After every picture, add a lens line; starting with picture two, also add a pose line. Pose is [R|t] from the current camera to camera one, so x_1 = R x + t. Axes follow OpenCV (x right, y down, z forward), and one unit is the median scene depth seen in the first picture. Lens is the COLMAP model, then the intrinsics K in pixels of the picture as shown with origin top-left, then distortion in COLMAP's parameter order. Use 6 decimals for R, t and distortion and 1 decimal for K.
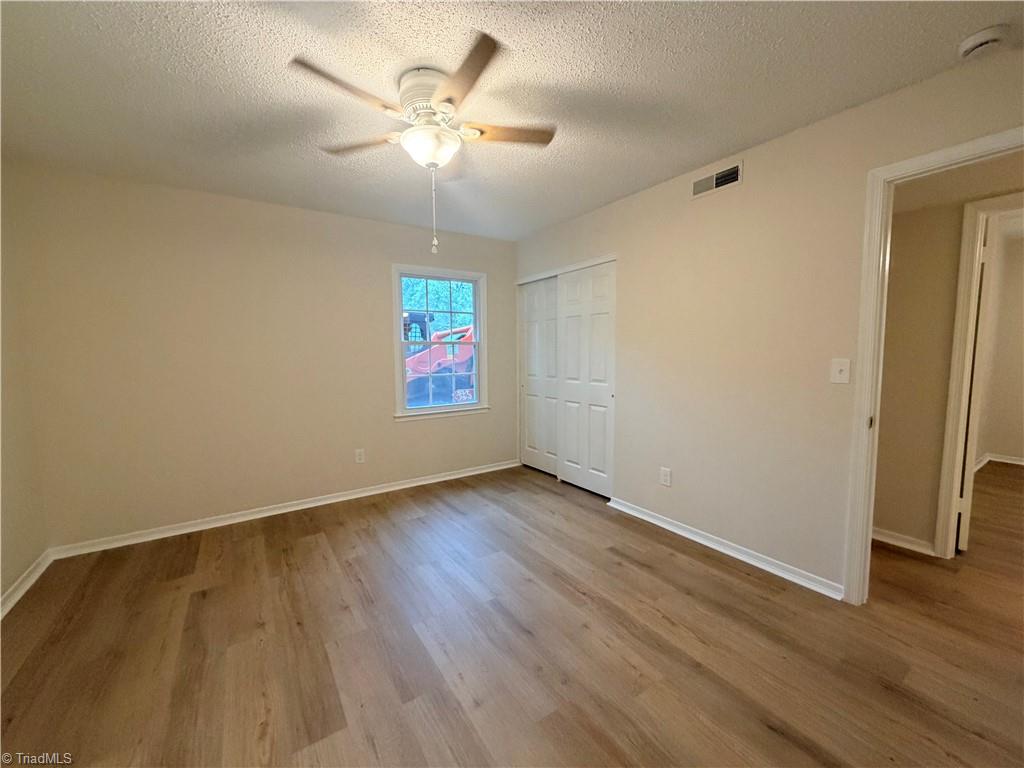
lens RADIAL K [[408.0, 0, 508.0], [0, 408.0, 384.3], [0, 0, 1]] dist [0.000374, -0.000402]
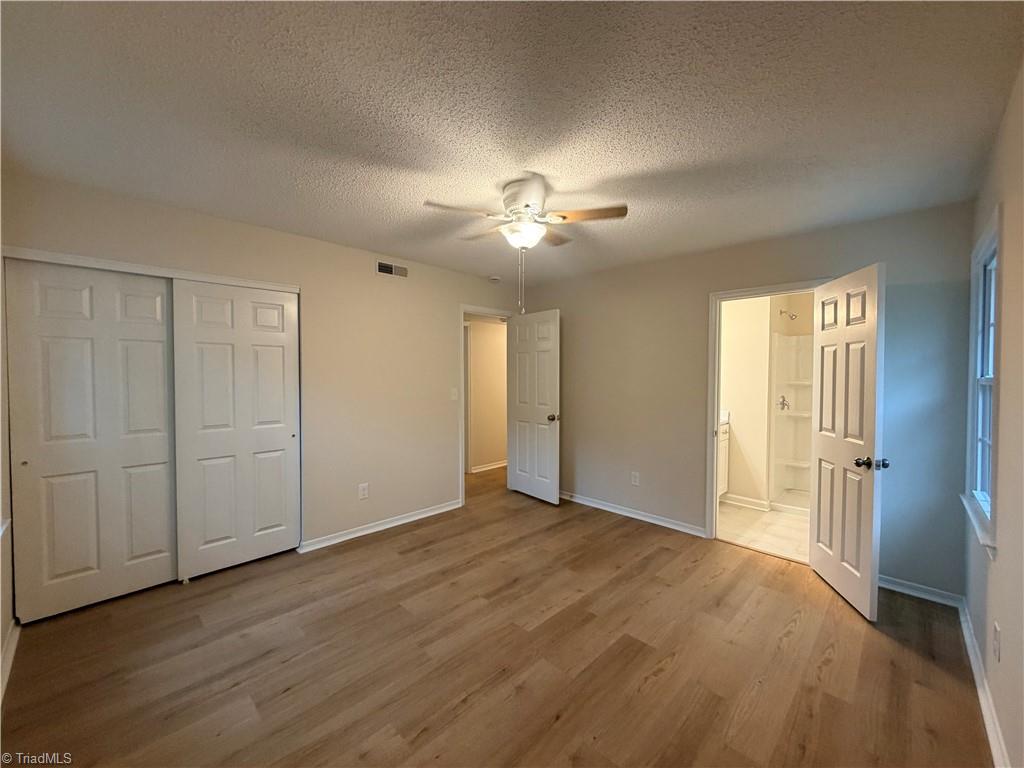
lens RADIAL K [[408.0, 0, 508.0], [0, 408.0, 384.3], [0, 0, 1]] dist [0.000374, -0.000402]
pose [[-0.208562, -0.014136, 0.977907, -0.999030], [0.084260, 0.995918, 0.032366, -0.102266], [-0.974373, 0.089149, -0.206520, 0.930021]]
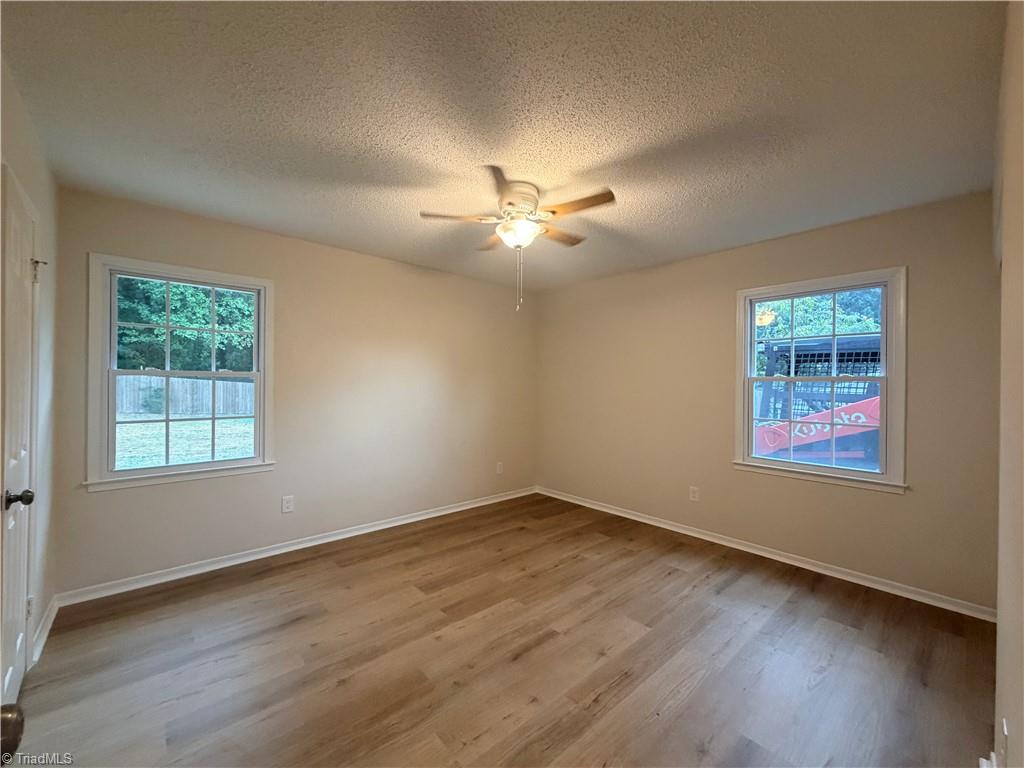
lens RADIAL K [[408.0, 0, 508.0], [0, 408.0, 384.3], [0, 0, 1]] dist [0.000374, -0.000402]
pose [[0.134736, 0.009394, -0.990837, 0.781759], [-0.096675, 0.995309, -0.003710, -0.056055], [0.986154, 0.096289, 0.135013, 0.568898]]
